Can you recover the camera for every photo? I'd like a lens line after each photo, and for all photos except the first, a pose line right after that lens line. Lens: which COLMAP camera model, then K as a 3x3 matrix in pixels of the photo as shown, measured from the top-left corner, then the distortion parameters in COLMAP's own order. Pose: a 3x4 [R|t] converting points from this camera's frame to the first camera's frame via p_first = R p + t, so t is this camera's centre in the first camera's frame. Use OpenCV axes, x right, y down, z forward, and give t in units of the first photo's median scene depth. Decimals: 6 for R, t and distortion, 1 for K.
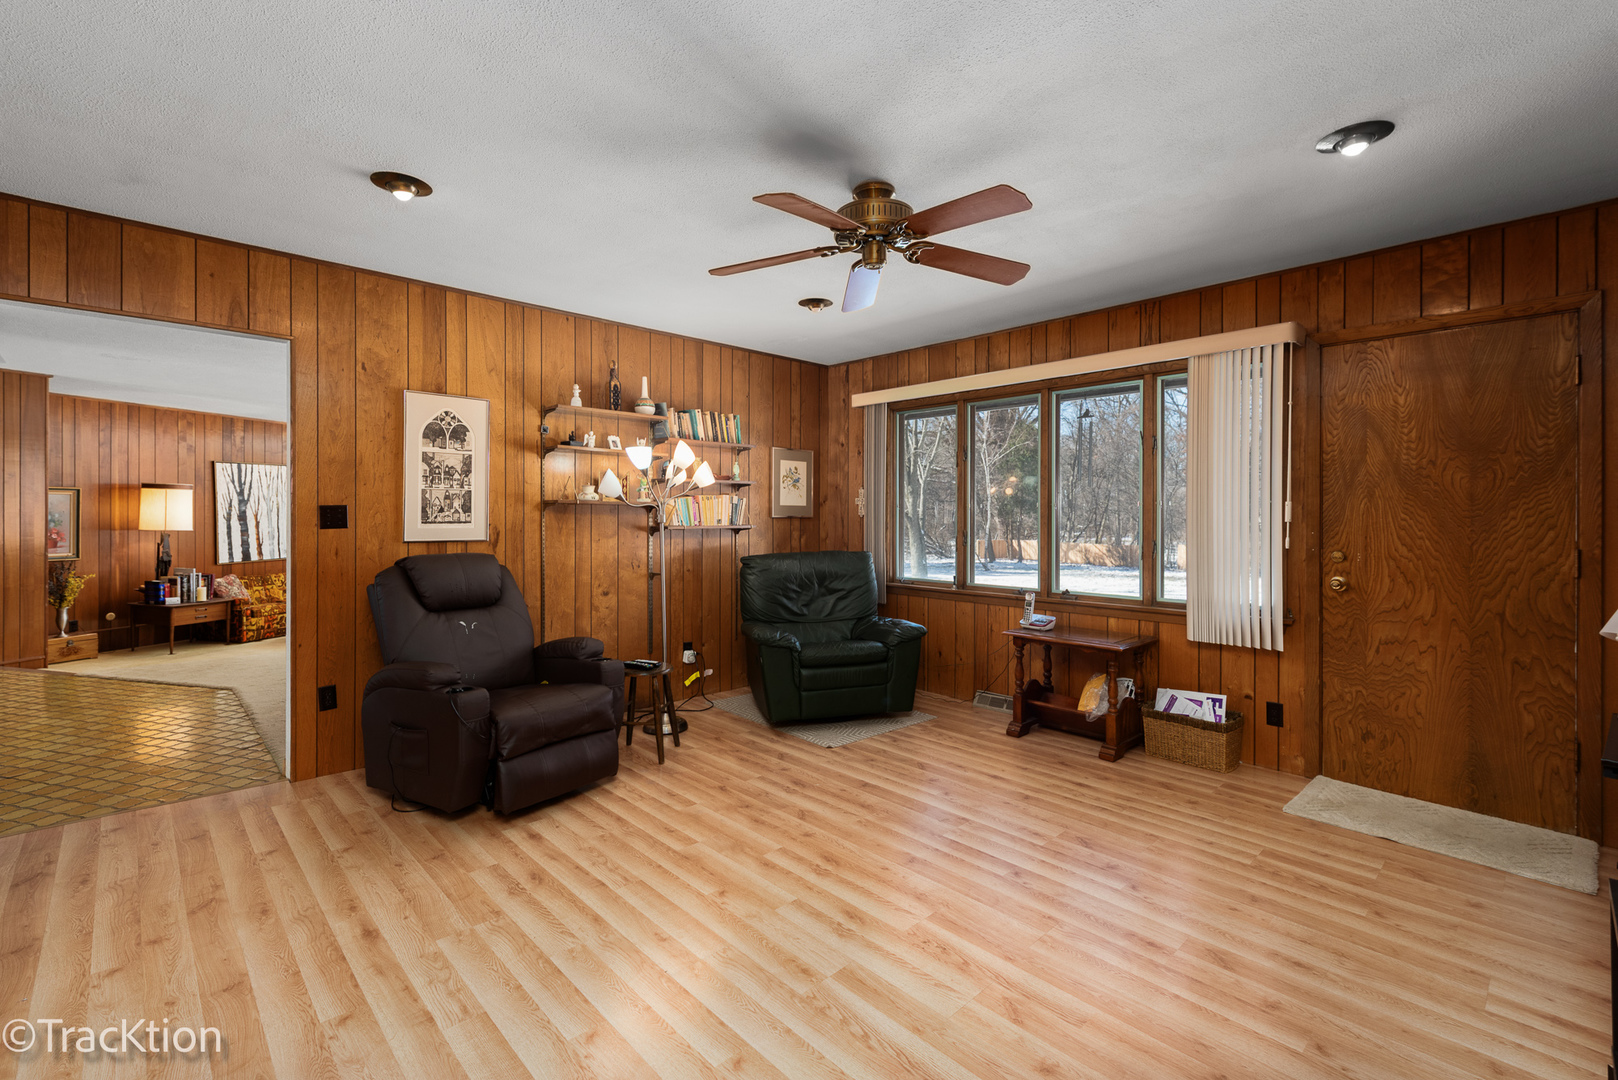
lens RADIAL K [[717.5, 0, 816.7], [0, 717.5, 511.7], [0, 0, 1]] dist [0.009387, -0.000753]
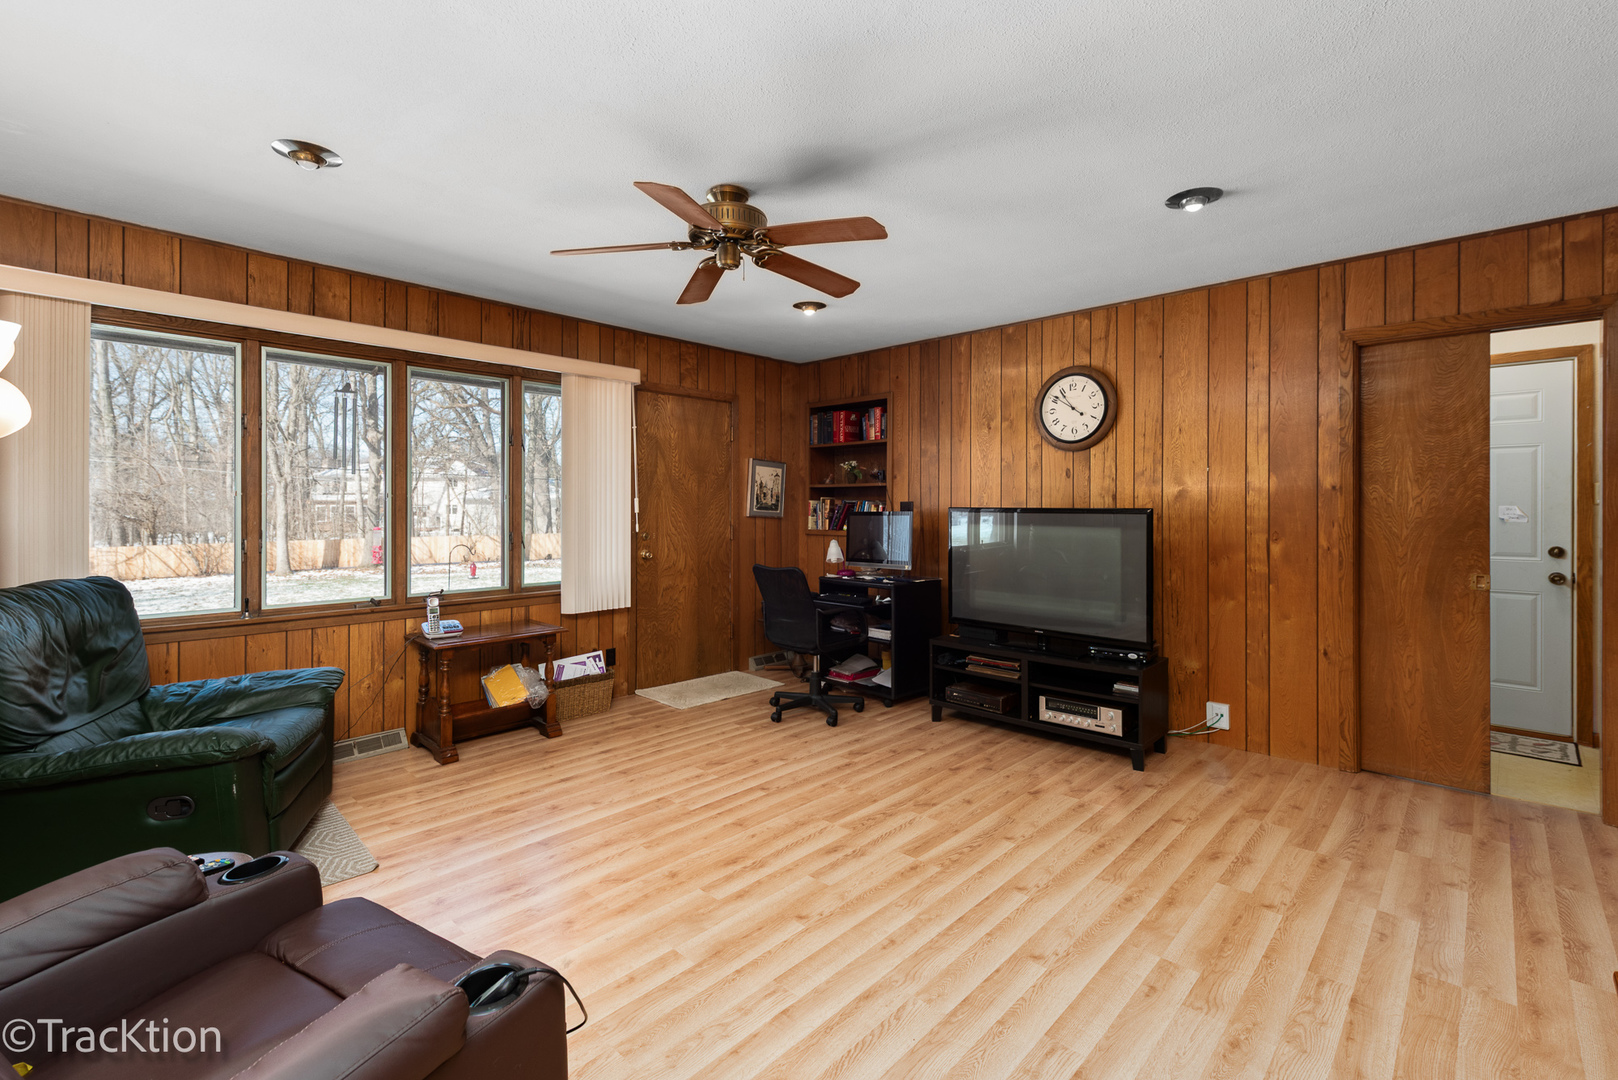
lens RADIAL K [[717.5, 0, 817.7], [0, 717.5, 508.2], [0, 0, 1]] dist [0.009387, -0.000753]
pose [[-0.054506, -0.006874, 0.998490, -0.751414], [-0.005672, 0.999962, 0.006575, -0.005374], [-0.998497, -0.005305, -0.054543, 0.730263]]
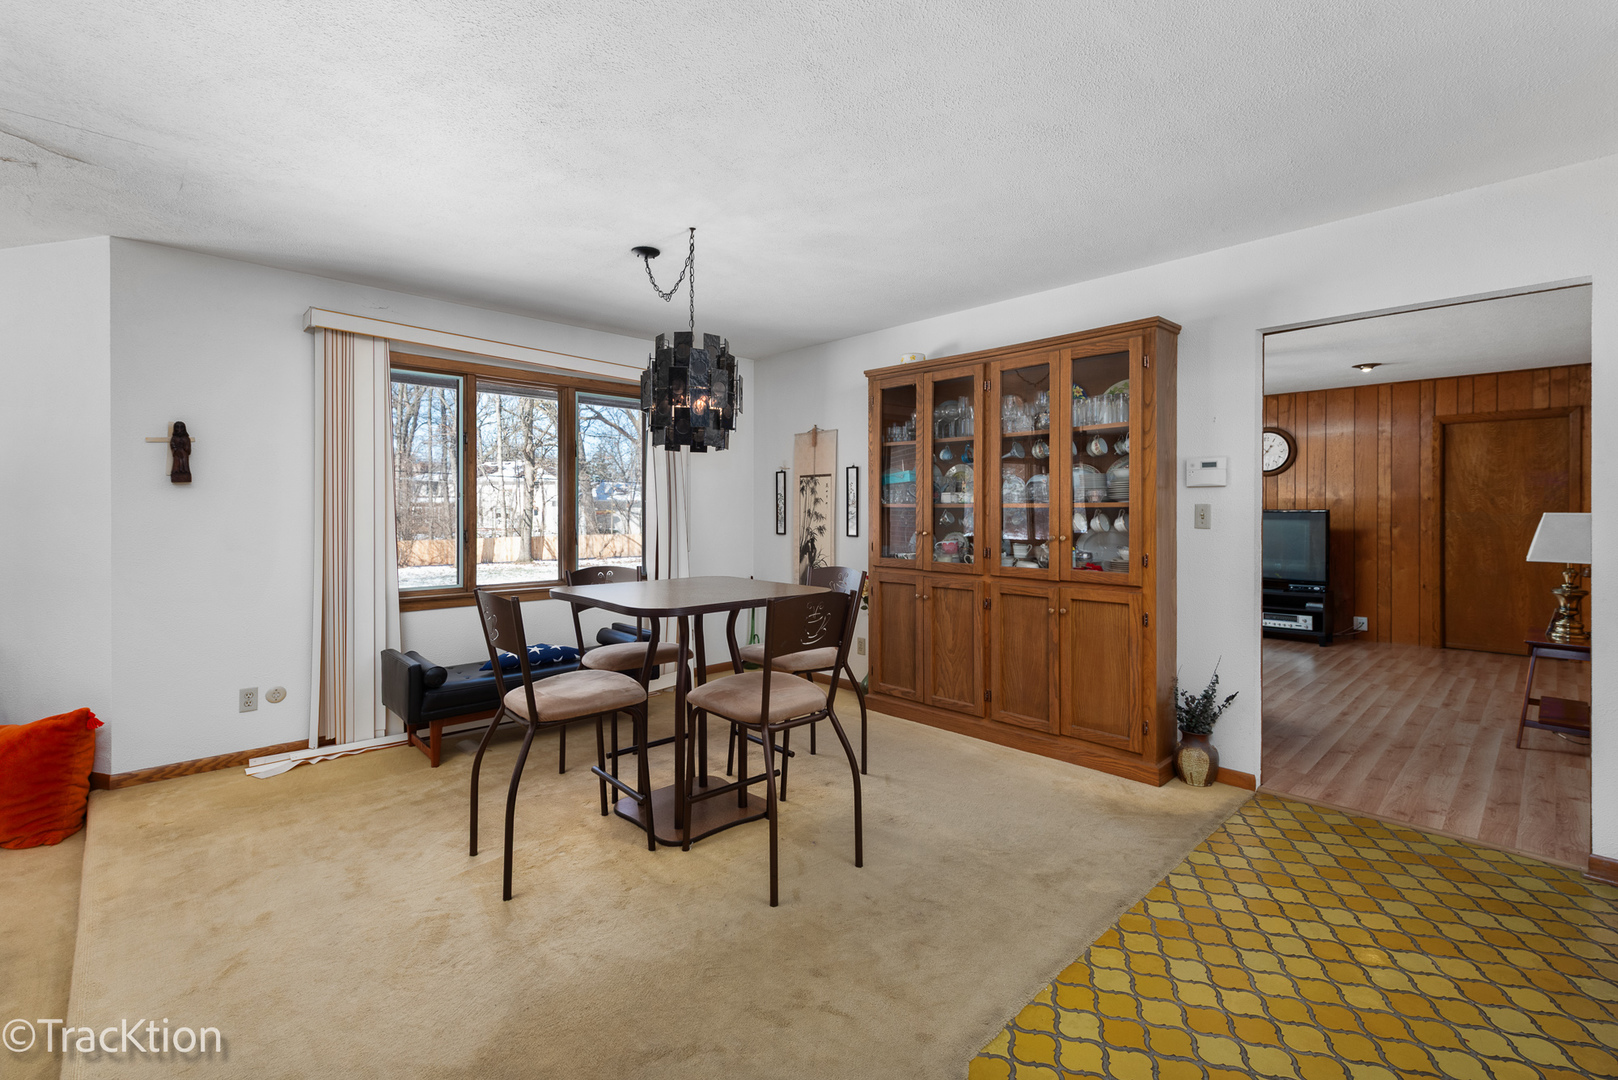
lens RADIAL K [[717.5, 0, 815.4], [0, 717.5, 515.8], [0, 0, 1]] dist [0.009387, -0.000753]
pose [[-0.006643, -0.009396, 0.999934, -1.436878], [-0.003535, 0.999950, 0.009372, 0.000237], [-0.999972, -0.003473, -0.006676, 1.363243]]
